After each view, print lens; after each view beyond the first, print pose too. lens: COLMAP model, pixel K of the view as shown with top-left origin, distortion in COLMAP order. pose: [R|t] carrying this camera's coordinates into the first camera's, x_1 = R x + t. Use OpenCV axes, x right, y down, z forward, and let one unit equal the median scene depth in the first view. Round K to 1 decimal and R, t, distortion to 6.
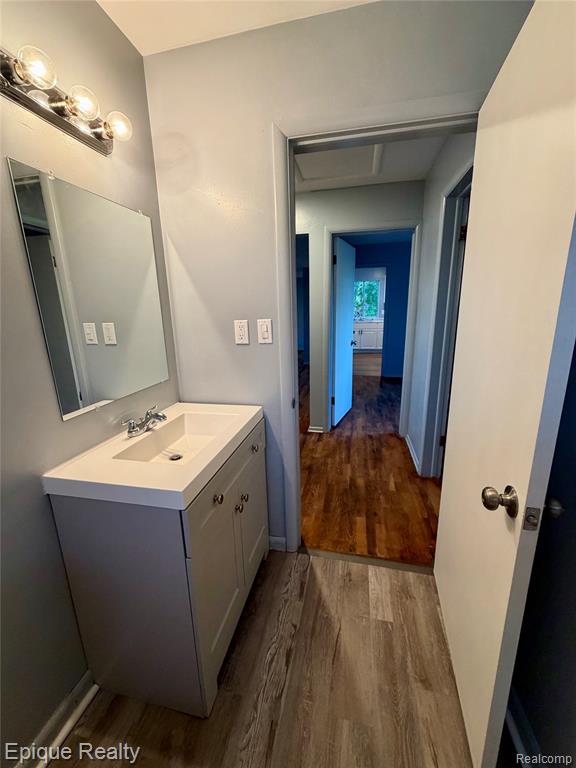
lens RADIAL K [[305.6, 0, 286.7], [0, 305.6, 382.4], [0, 0, 1]] dist [-0.000284, 0.000560]
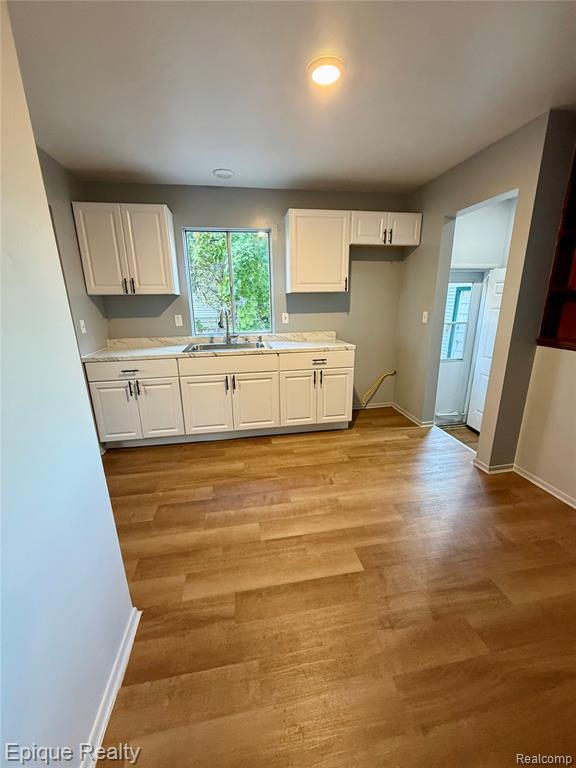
lens RADIAL K [[305.6, 0, 288.2], [0, 305.6, 380.8], [0, 0, 1]] dist [-0.000284, 0.000560]
pose [[0.924307, -0.093493, 0.370020, 0.809953], [0.087901, 0.995616, 0.031986, -0.777676], [-0.371388, 0.002961, 0.928473, 3.056619]]
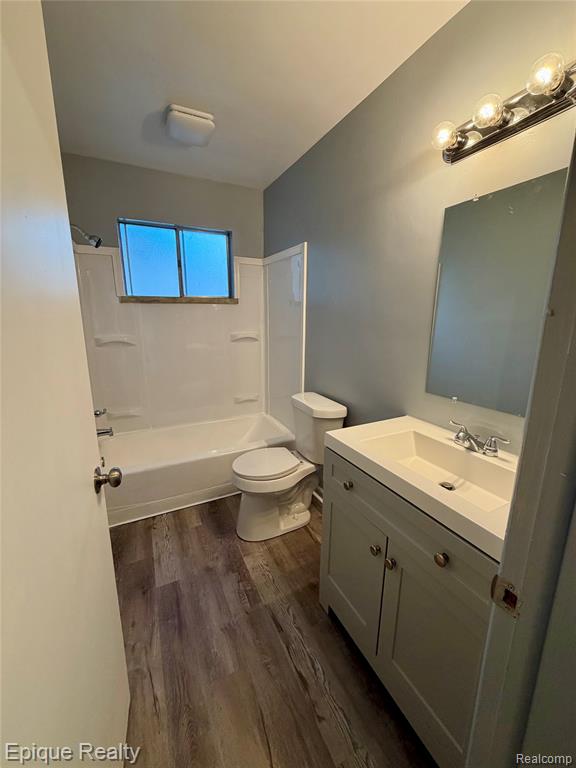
lens RADIAL K [[305.6, 0, 290.3], [0, 305.6, 380.7], [0, 0, 1]] dist [-0.000284, 0.000560]
pose [[-0.769366, 0.150161, -0.620909, 0.480145], [-0.141316, 0.907891, 0.394668, -0.309734], [0.622982, 0.391389, -0.677281, 1.243624]]
